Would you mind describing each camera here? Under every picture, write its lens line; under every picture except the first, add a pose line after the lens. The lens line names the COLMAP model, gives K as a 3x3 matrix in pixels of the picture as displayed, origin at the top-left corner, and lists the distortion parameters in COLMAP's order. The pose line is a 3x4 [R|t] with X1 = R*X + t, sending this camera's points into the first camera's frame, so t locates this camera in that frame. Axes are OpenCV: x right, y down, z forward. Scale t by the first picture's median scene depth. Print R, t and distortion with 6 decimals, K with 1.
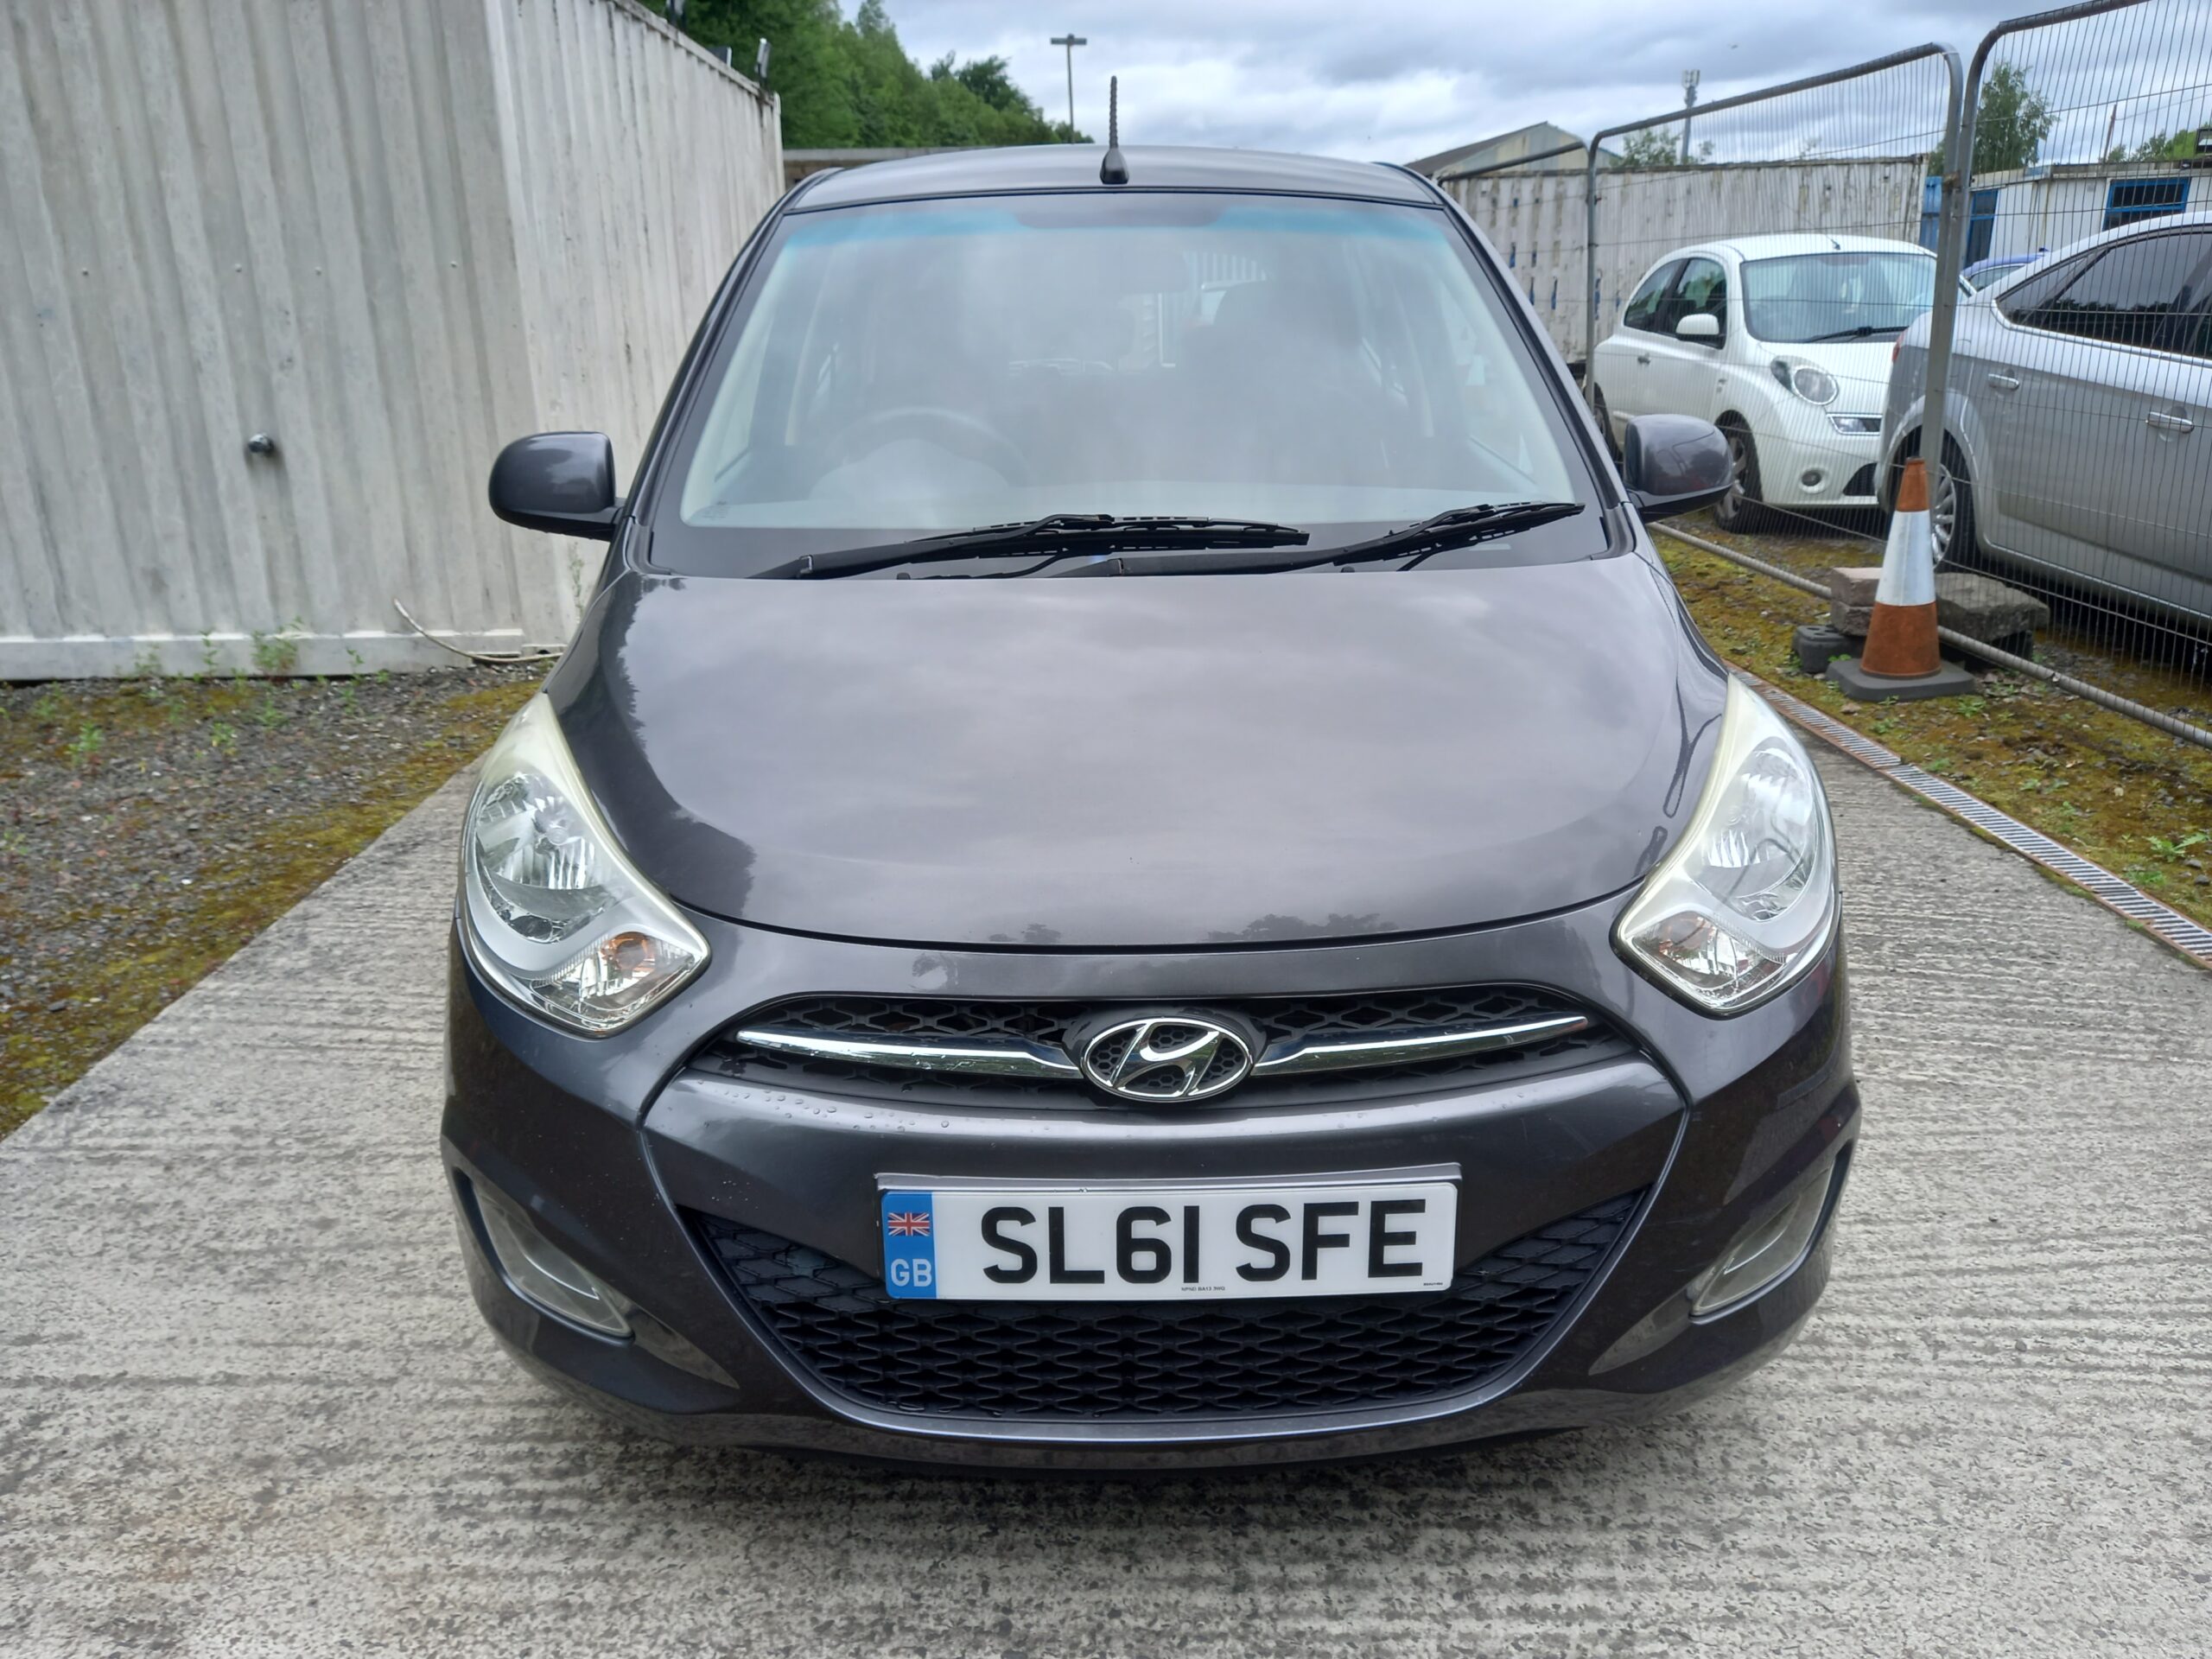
lens RADIAL K [[1628.3, 0, 1103.4], [0, 1628.3, 811.6], [0, 0, 1]] dist [0.009070, -0.005334]
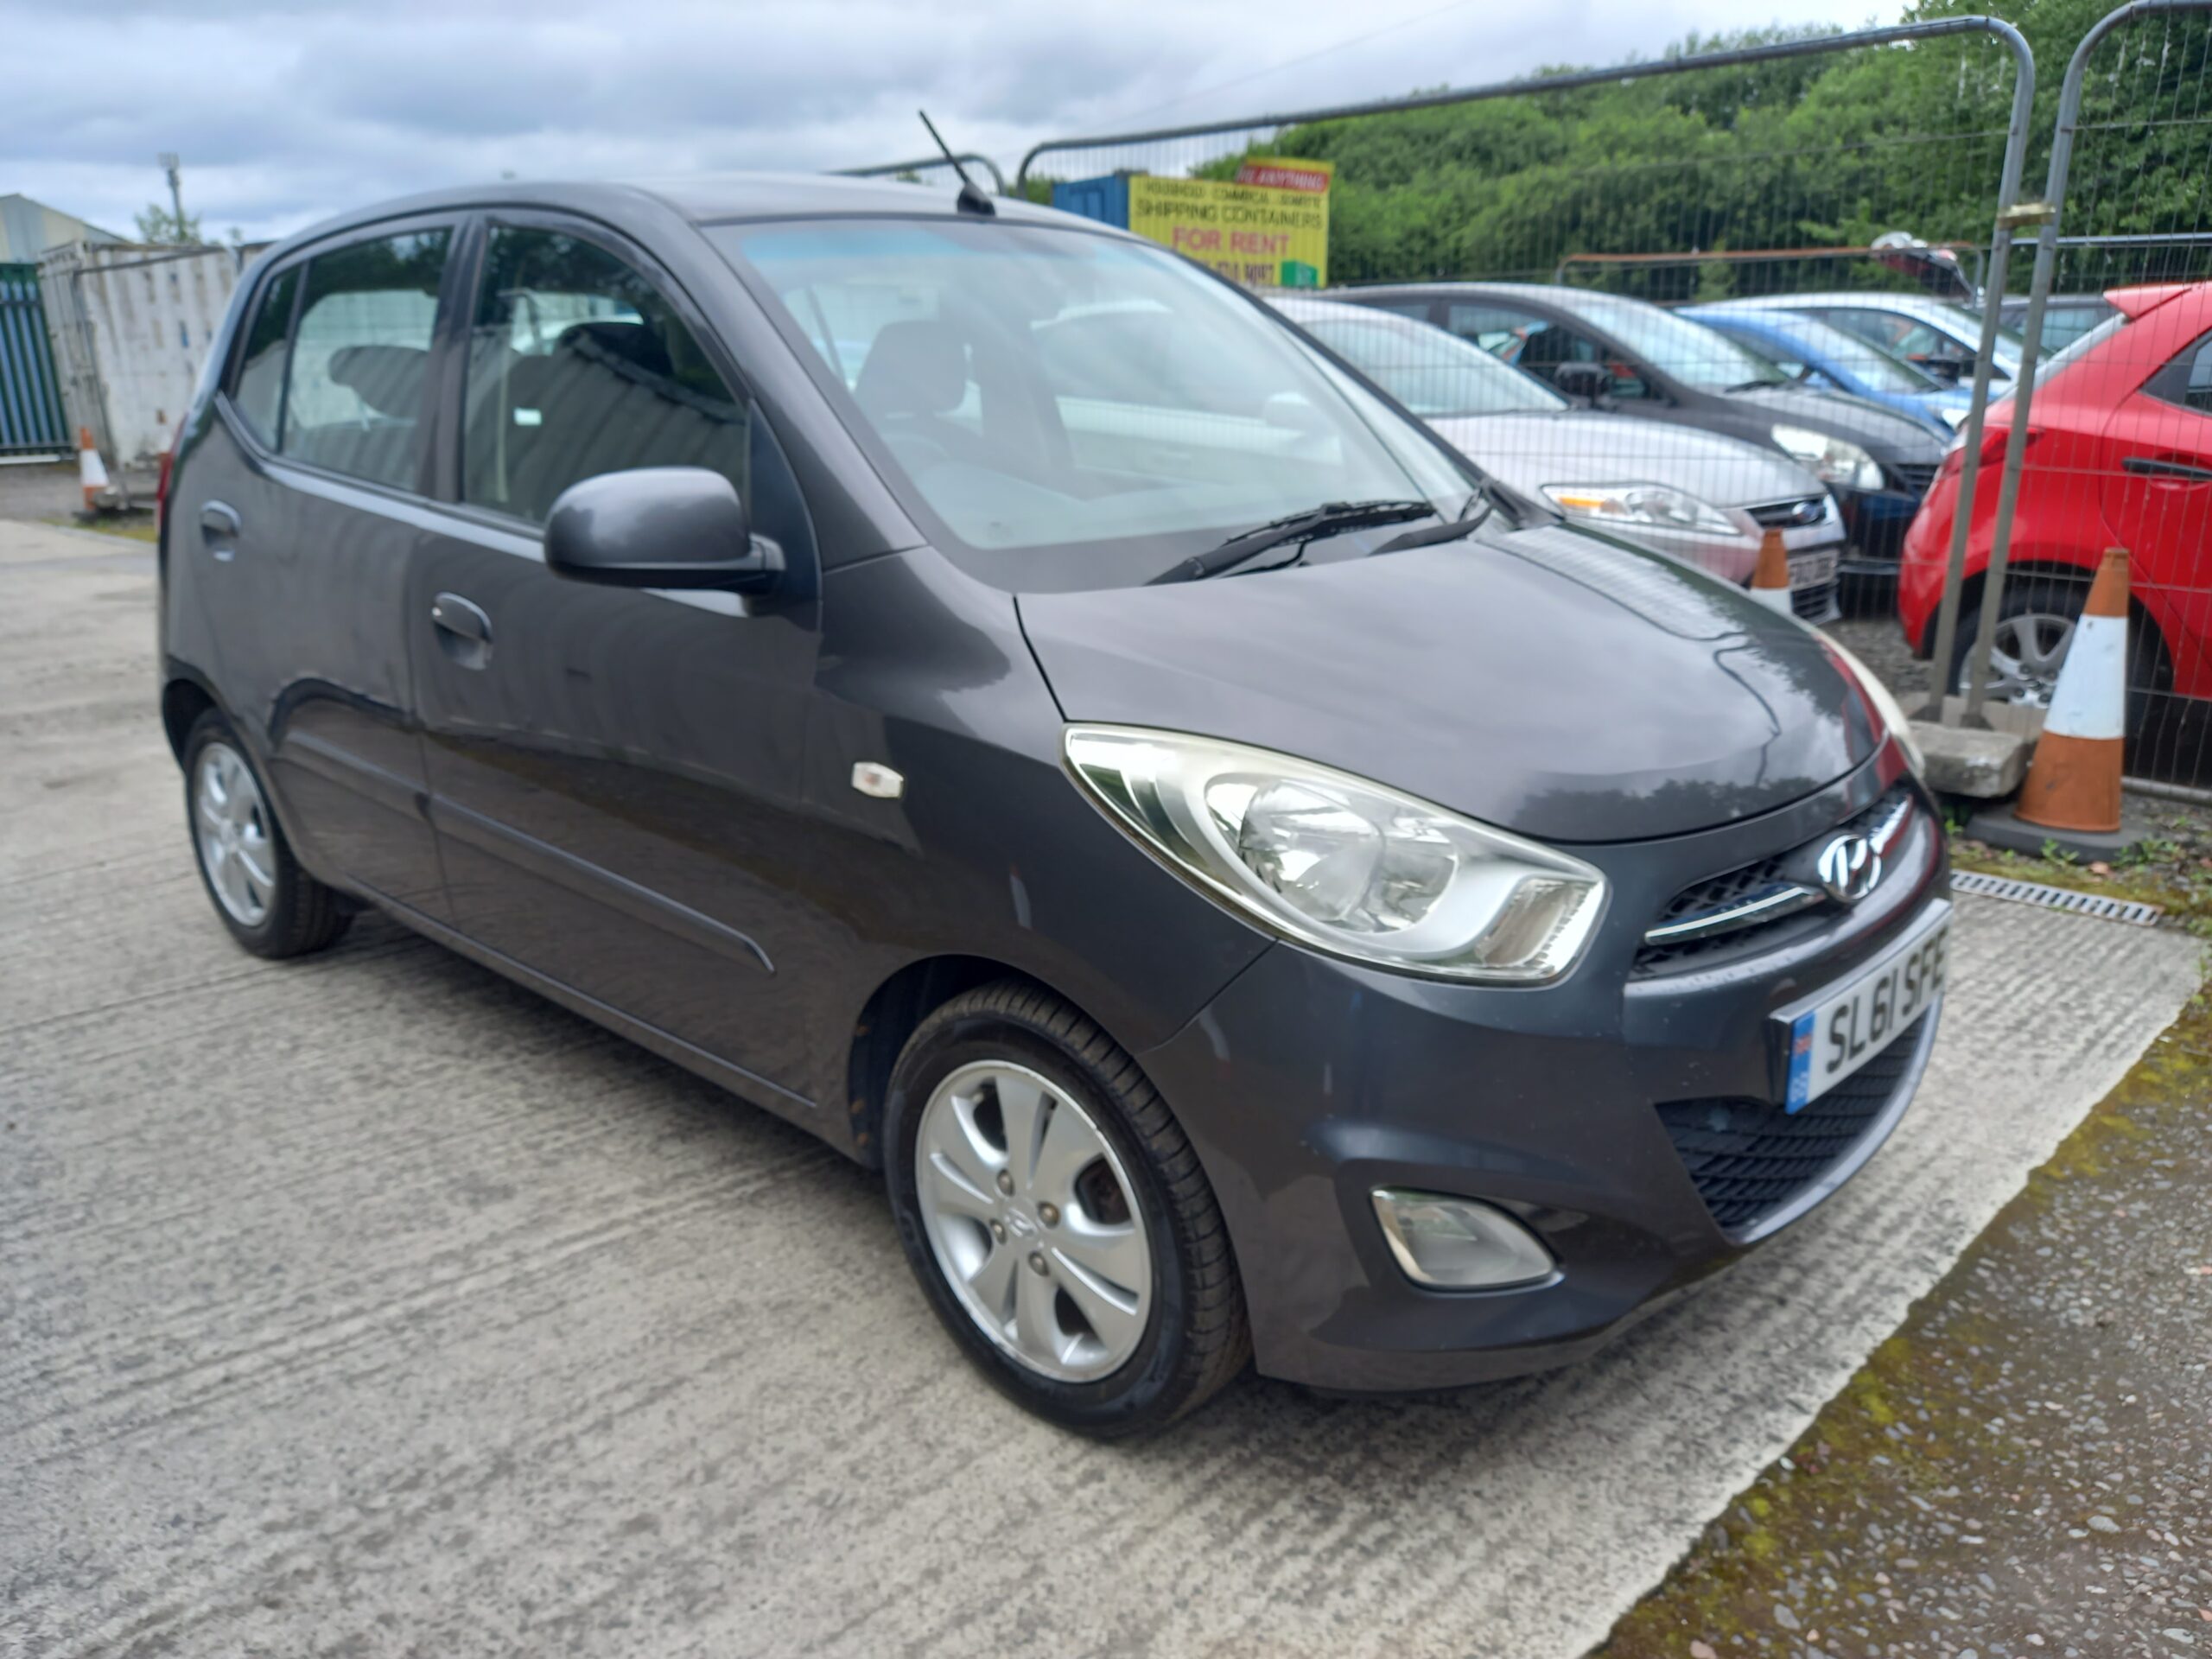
lens RADIAL K [[1643.6, 0, 1103.4], [0, 1643.6, 819.5], [0, 0, 1]] dist [0.056737, -0.061704]
pose [[0.698022, -0.197243, 0.688375, -1.020684], [0.216495, 0.974458, 0.059686, -0.080705], [-0.682565, 0.107368, 0.722895, 0.346725]]
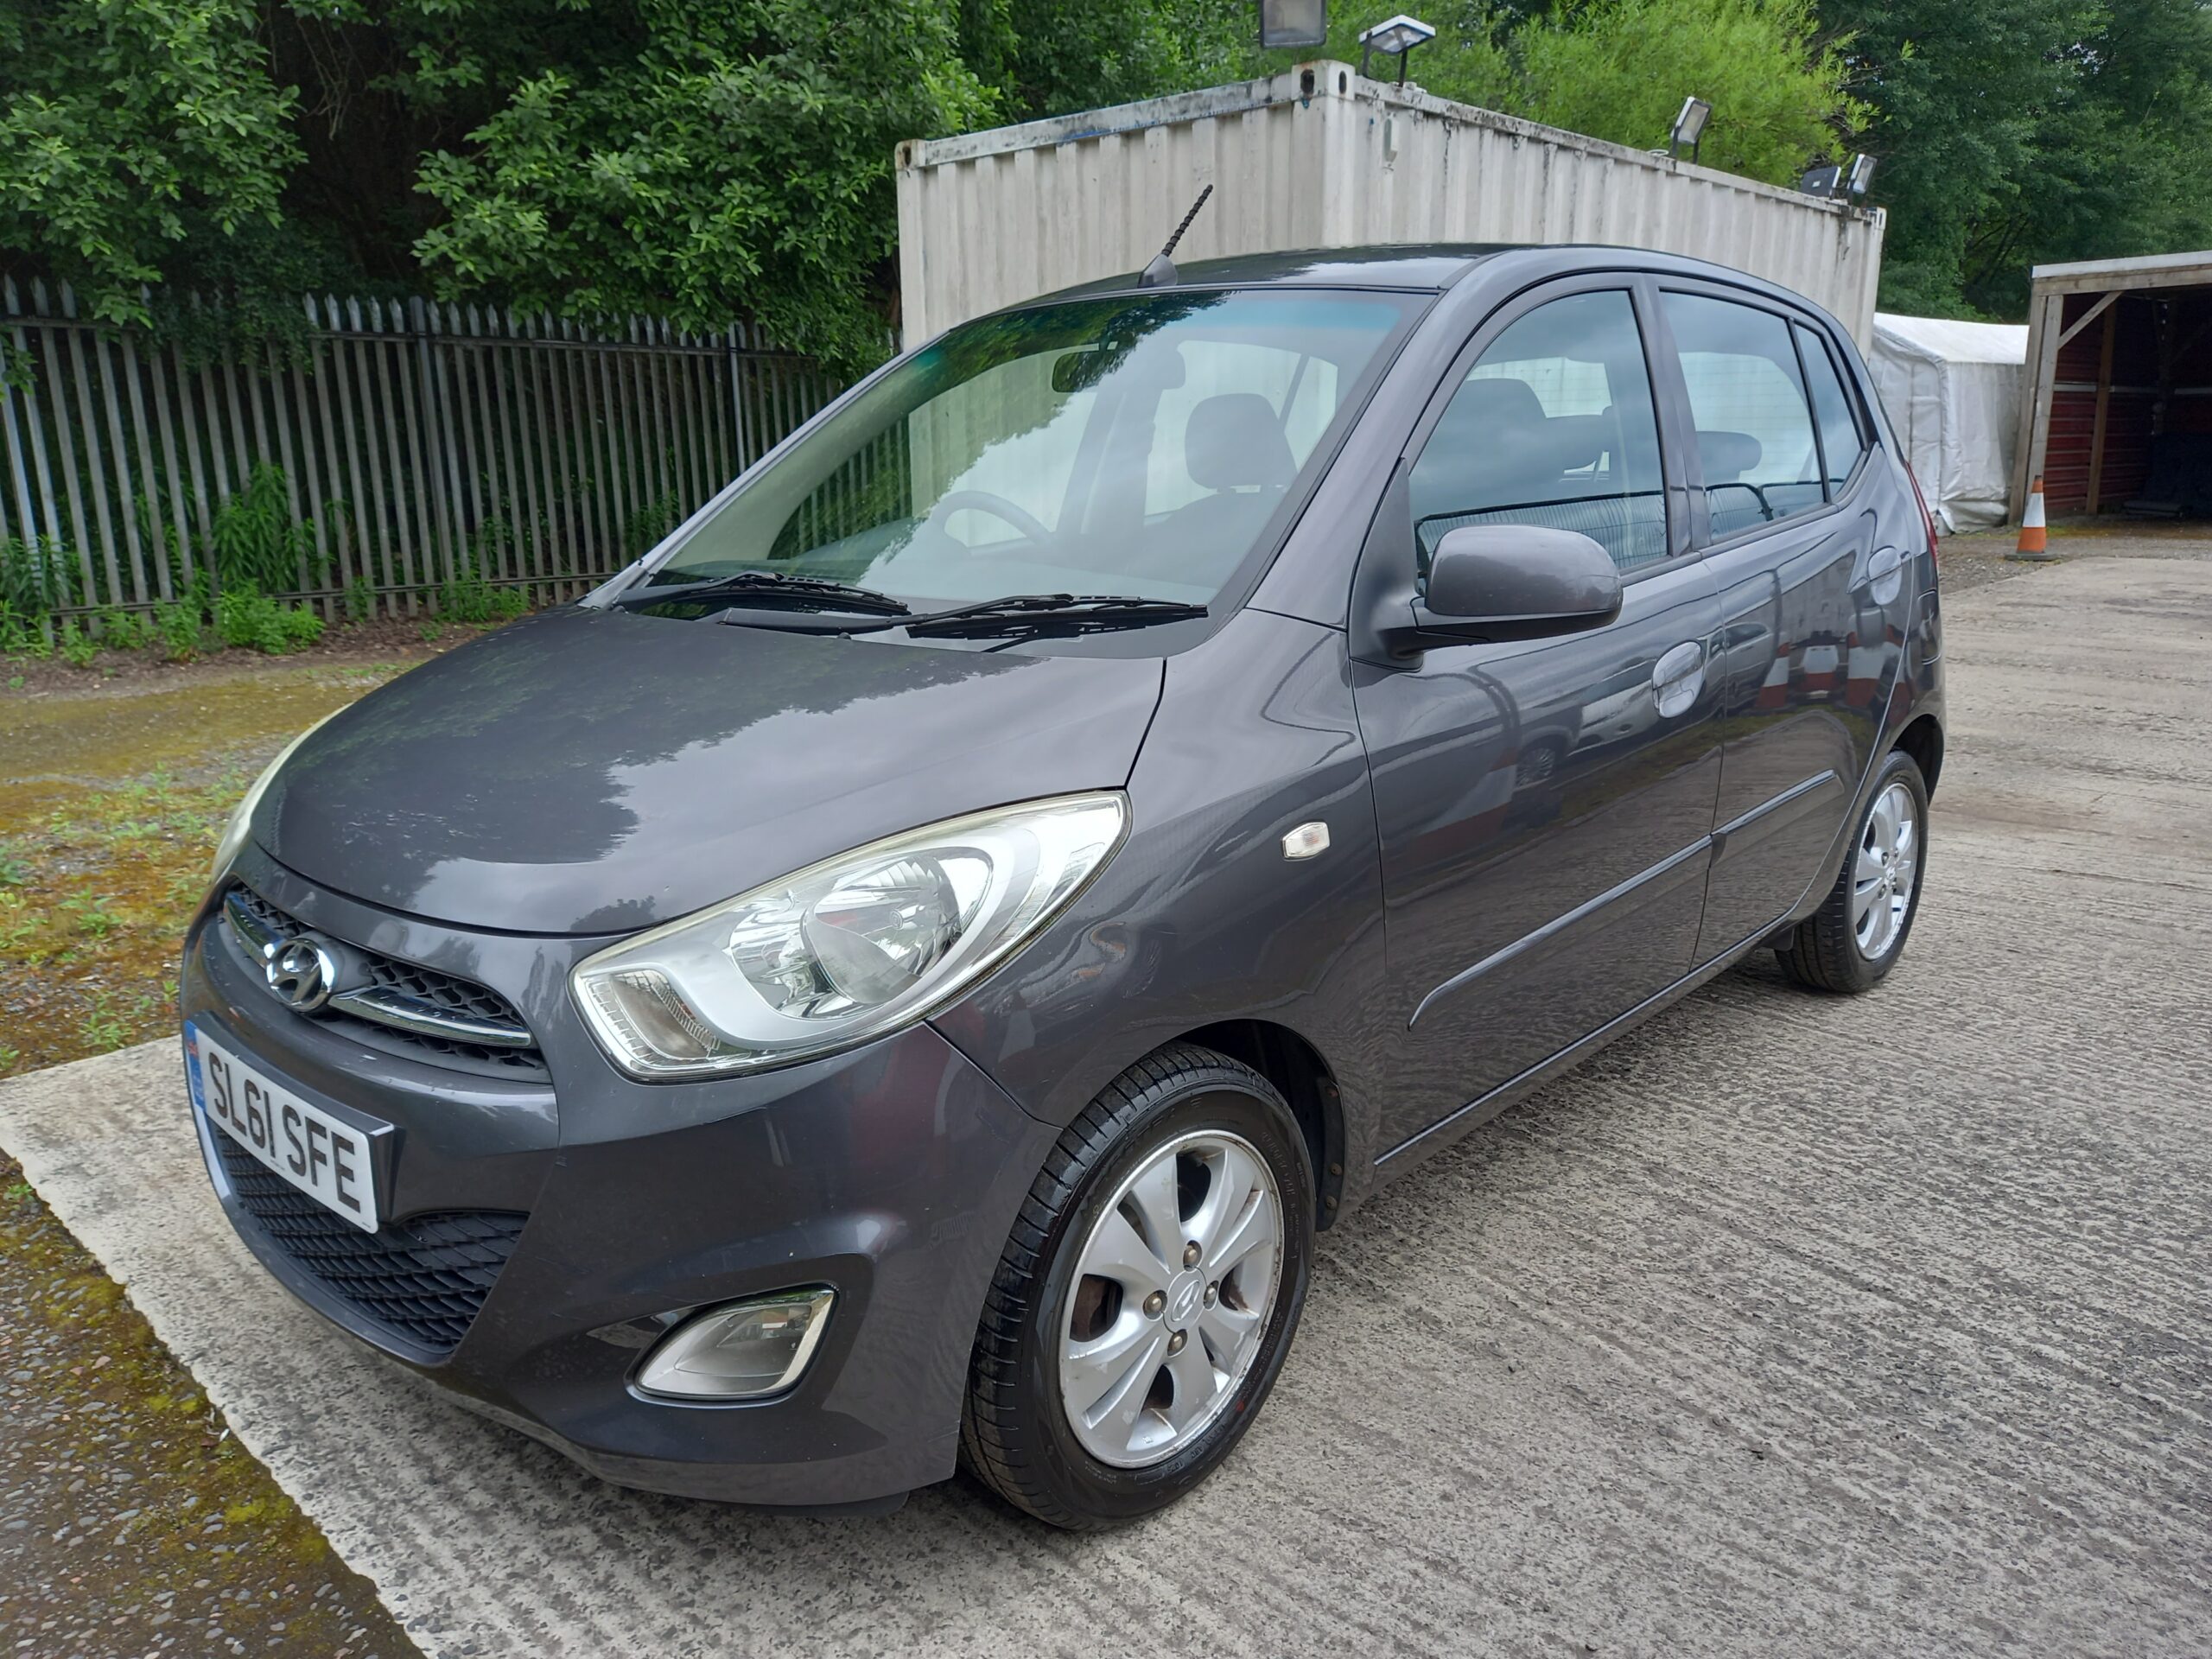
lens RADIAL K [[1598.6, 0, 1097.2], [0, 1598.6, 876.5], [0, 0, 1]] dist [0.059690, -0.046168]
pose [[0.710922, 0.176163, -0.680850, 1.023474], [-0.205346, 0.977927, 0.038612, -0.074272], [0.672624, 0.112360, 0.731404, 0.394472]]
